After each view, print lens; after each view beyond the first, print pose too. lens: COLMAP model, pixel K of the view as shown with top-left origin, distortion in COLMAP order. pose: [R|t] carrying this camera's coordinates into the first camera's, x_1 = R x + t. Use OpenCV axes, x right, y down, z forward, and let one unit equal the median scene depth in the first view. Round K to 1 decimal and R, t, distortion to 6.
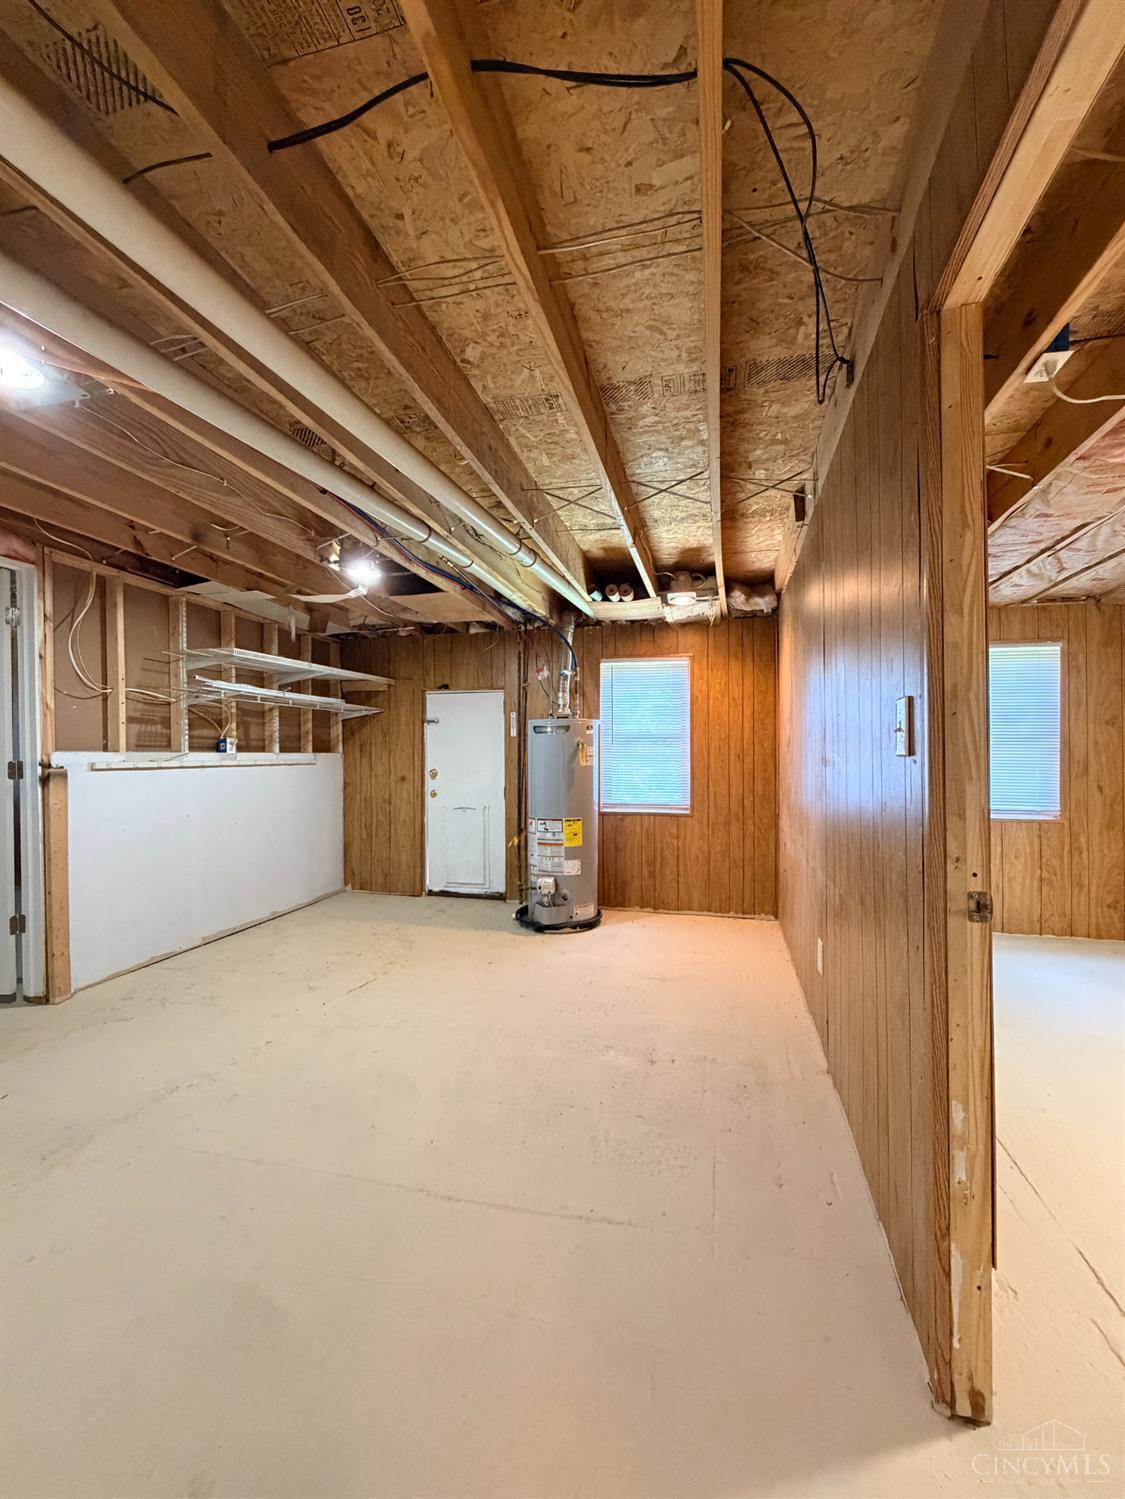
lens RADIAL K [[601.9, 0, 571.7], [0, 601.9, 750.9], [0, 0, 1]] dist [-0.001870, 0.000784]
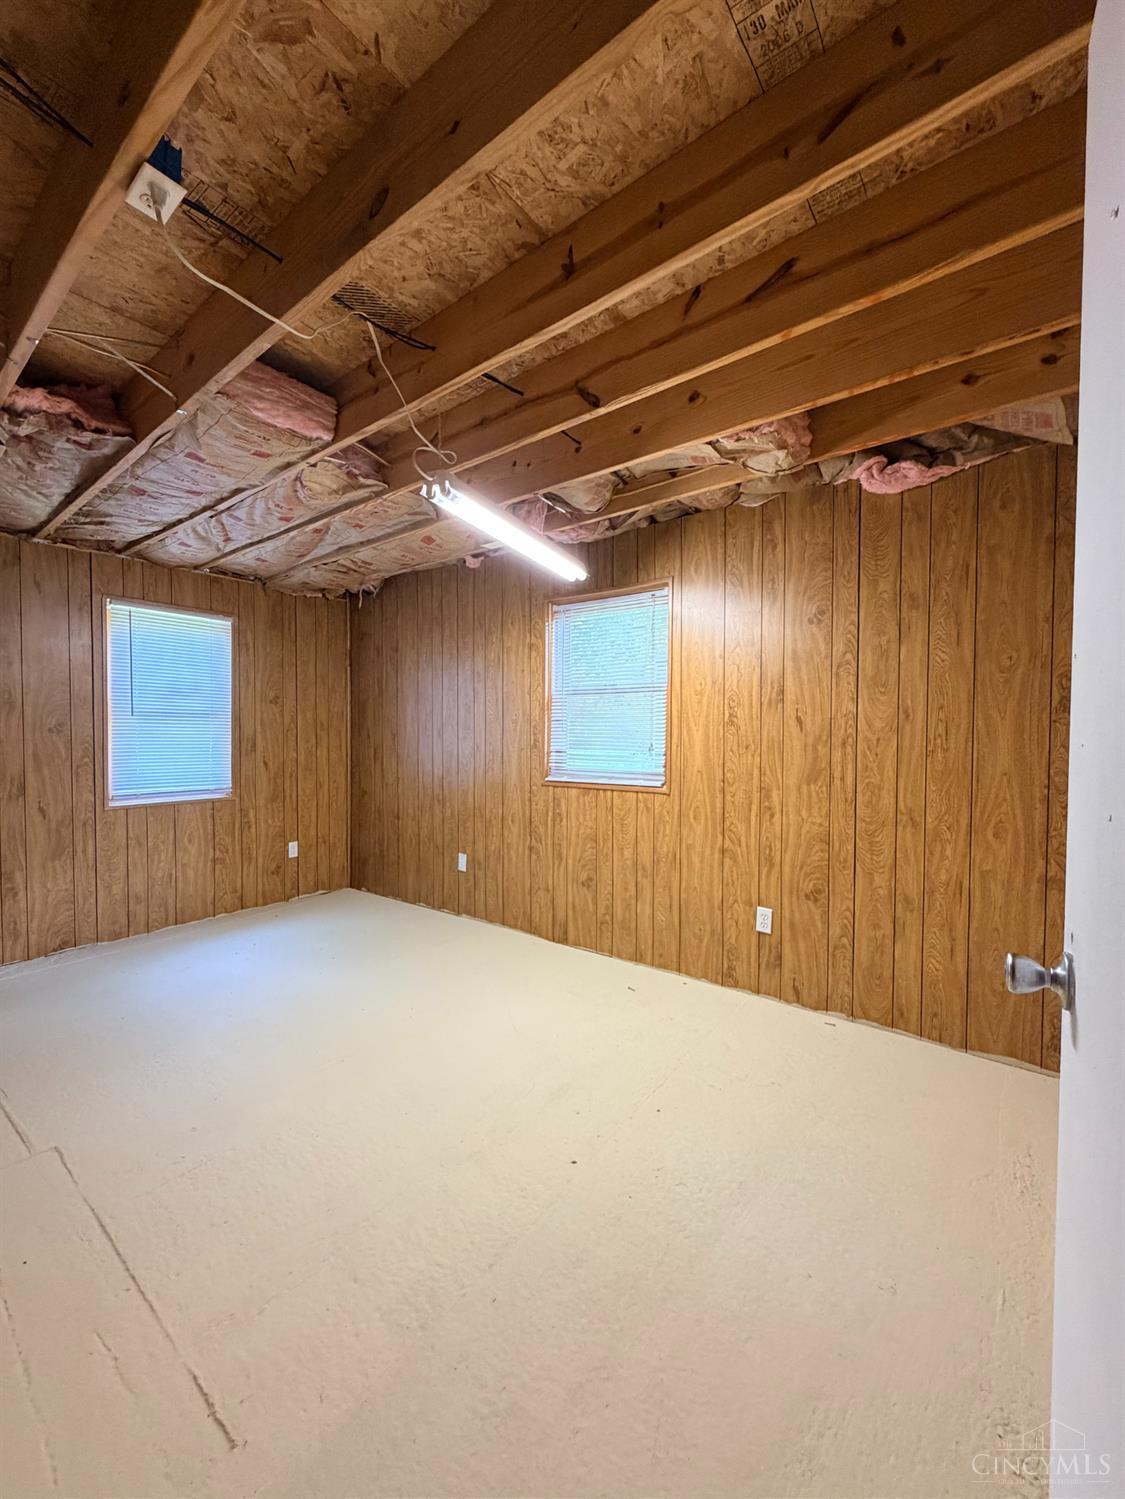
lens RADIAL K [[601.9, 0, 564.2], [0, 601.9, 743.6], [0, 0, 1]] dist [-0.001870, 0.000784]
pose [[0.402716, -0.014485, 0.915210, 0.127696], [-0.011909, 0.999707, 0.021062, -0.001522], [-0.915247, -0.019381, 0.402426, 0.099726]]
